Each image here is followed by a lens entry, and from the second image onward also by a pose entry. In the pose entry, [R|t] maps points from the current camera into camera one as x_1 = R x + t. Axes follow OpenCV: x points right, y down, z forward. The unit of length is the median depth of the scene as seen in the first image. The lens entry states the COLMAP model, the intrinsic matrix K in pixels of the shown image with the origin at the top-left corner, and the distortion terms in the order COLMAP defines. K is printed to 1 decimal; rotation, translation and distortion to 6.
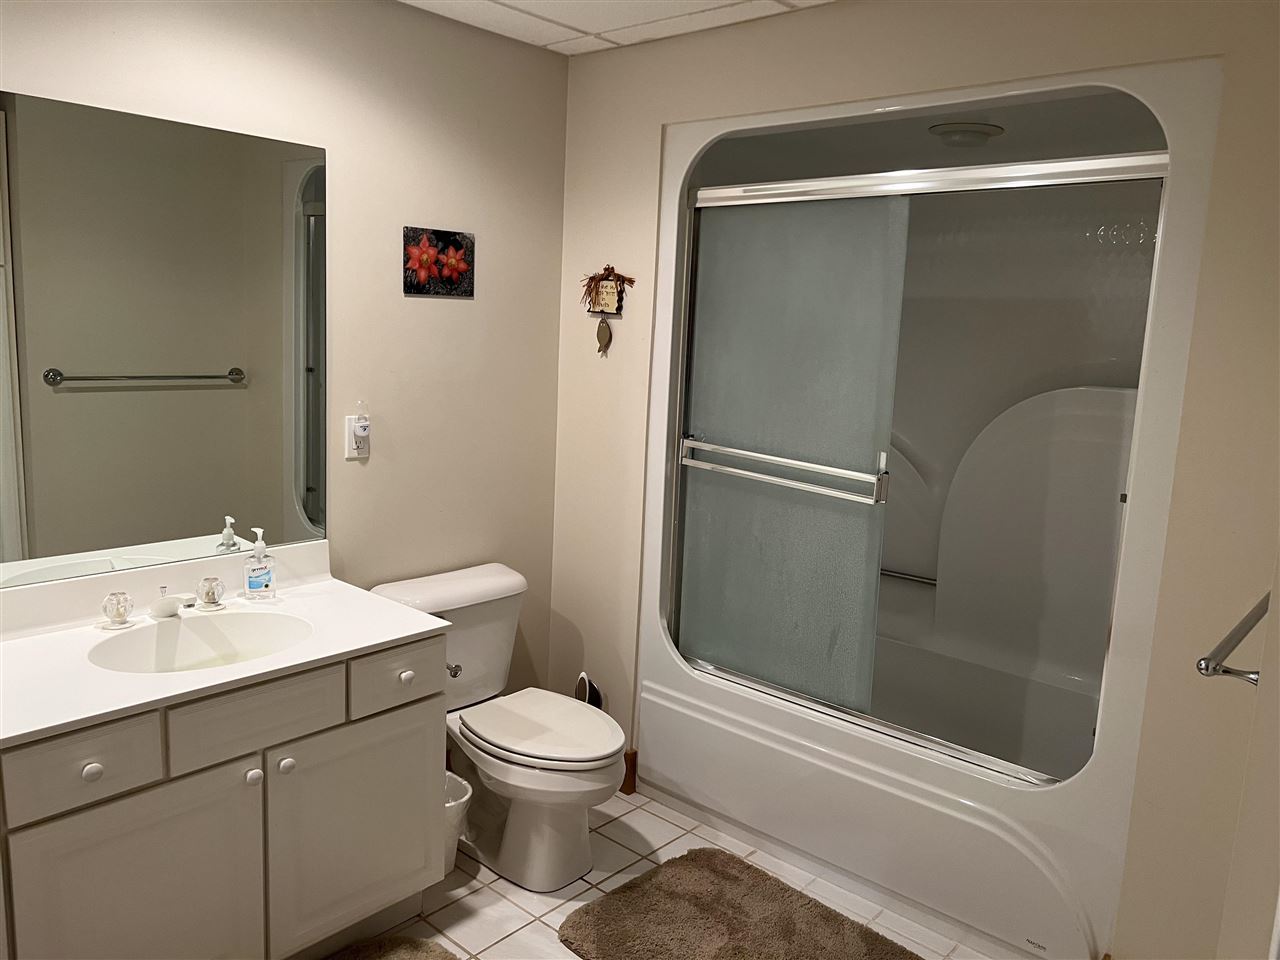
lens RADIAL K [[948.5, 0, 650.8], [0, 948.5, 467.6], [0, 0, 1]] dist [0.092406, -0.165642]
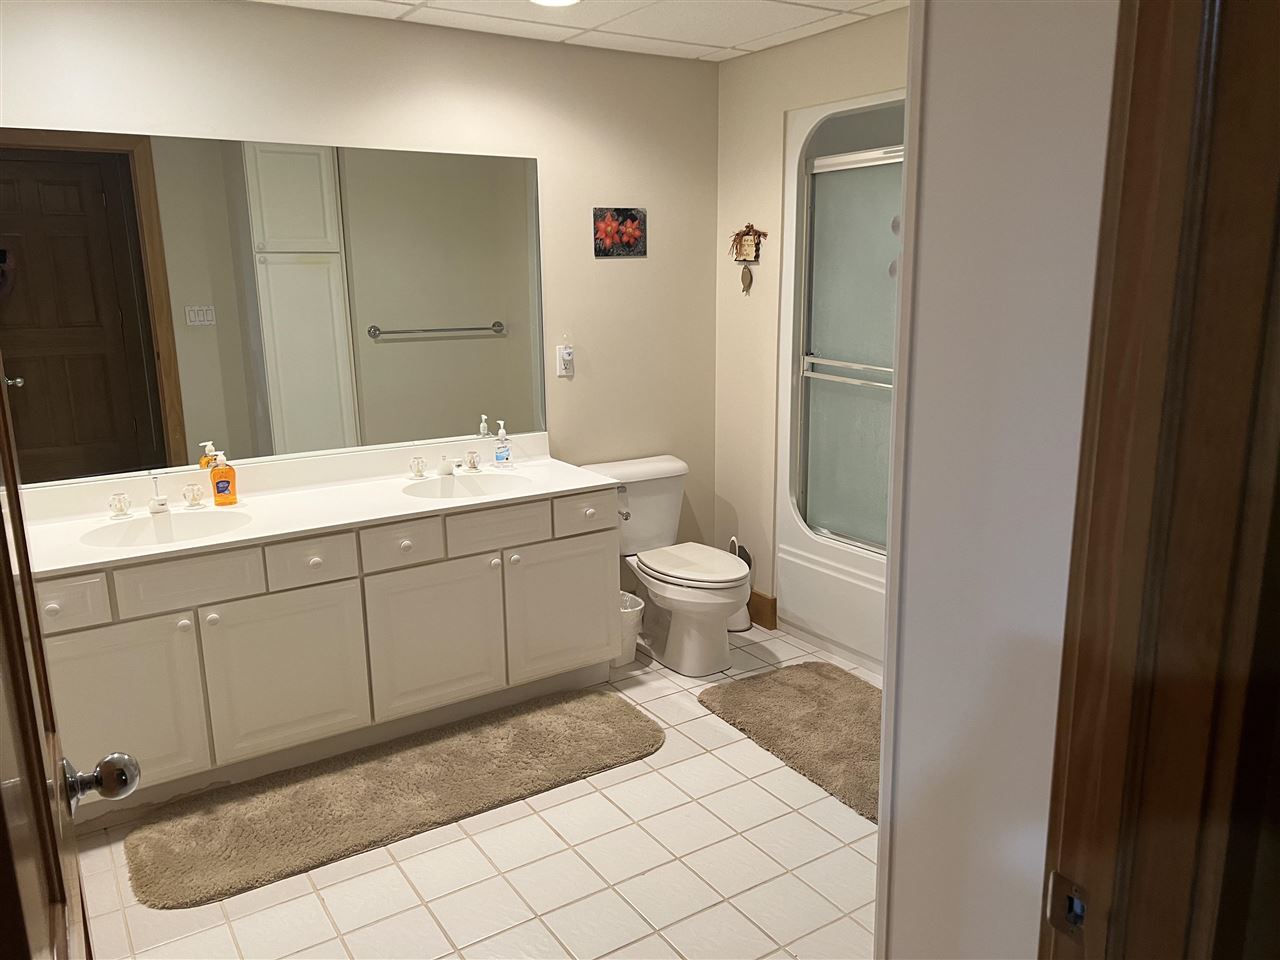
lens RADIAL K [[953.5, 0, 646.9], [0, 953.5, 477.4], [0, 0, 1]] dist [0.063634, -0.076279]
pose [[0.961773, 0.000866, -0.273845, 0.193677], [0.014881, 0.998352, 0.055422, 0.062637], [0.273442, -0.057379, 0.960176, -0.334063]]
